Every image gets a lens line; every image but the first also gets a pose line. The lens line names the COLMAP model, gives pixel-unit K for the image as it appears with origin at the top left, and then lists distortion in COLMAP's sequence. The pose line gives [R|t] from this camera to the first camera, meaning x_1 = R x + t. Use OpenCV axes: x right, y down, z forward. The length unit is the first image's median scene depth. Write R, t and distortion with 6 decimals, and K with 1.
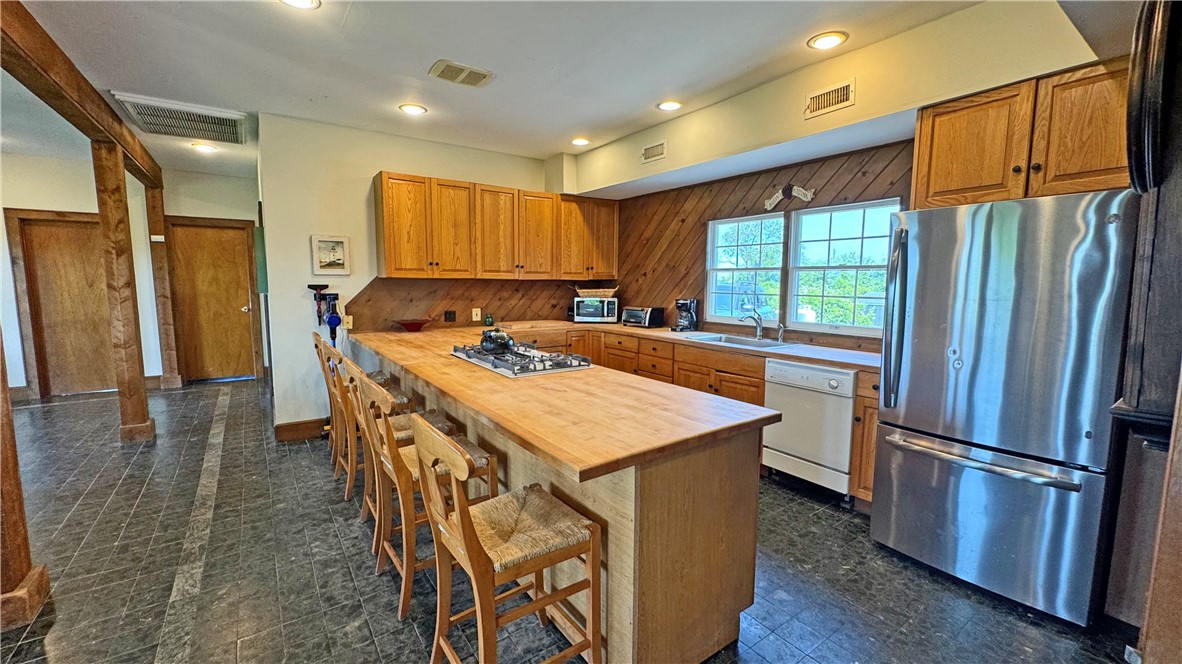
lens RADIAL K [[473.2, 0, 592.3], [0, 473.2, 331.9], [0, 0, 1]] dist [-0.003206, -0.000878]
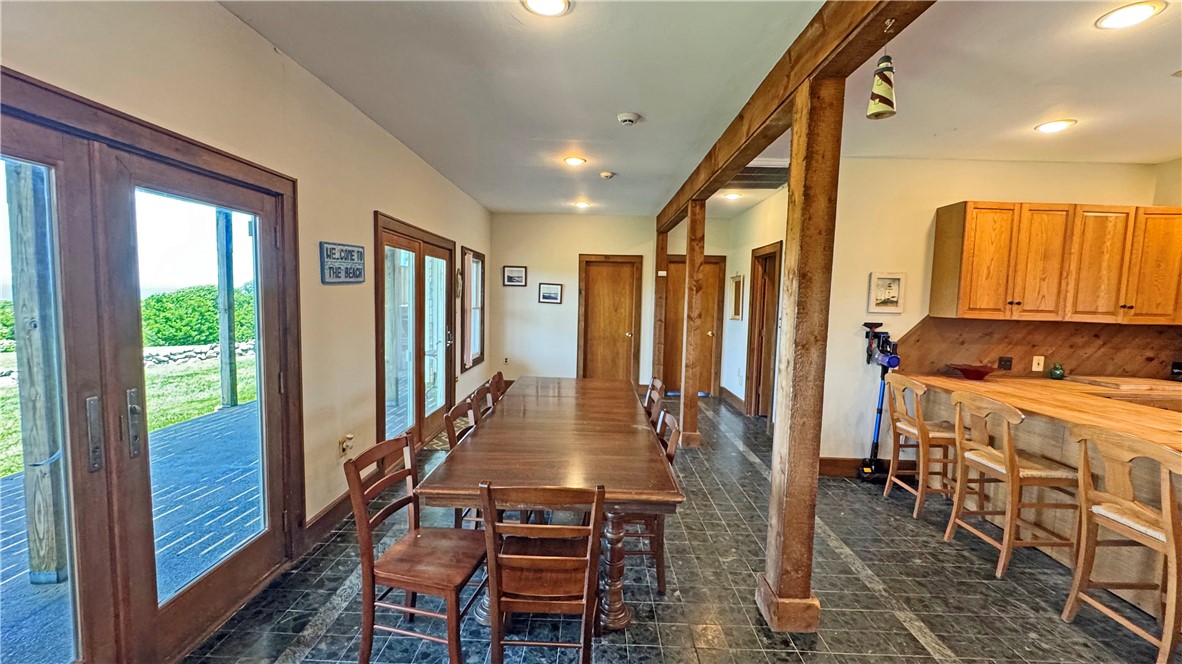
lens RADIAL K [[473.2, 0, 591.1], [0, 473.2, 330.7], [0, 0, 1]] dist [-0.003206, -0.000878]
pose [[0.807825, 0.057538, -0.586607, -0.472866], [-0.085337, 0.996155, -0.019809, -0.014078], [0.583212, 0.066061, 0.809629, -0.130569]]
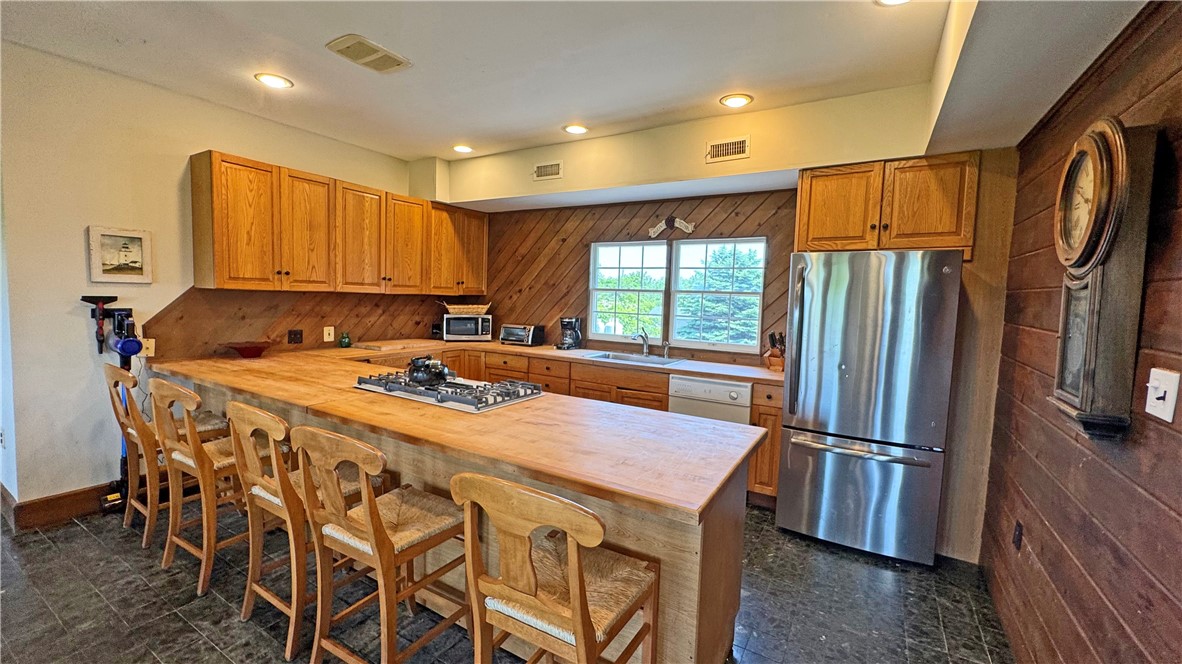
lens RADIAL K [[473.2, 0, 589.7], [0, 473.2, 331.5], [0, 0, 1]] dist [-0.003206, -0.000878]
pose [[0.915982, -0.007729, 0.401144, -0.189308], [0.017325, 0.999644, -0.020301, -0.019683], [-0.400844, 0.025545, 0.915790, 0.058779]]
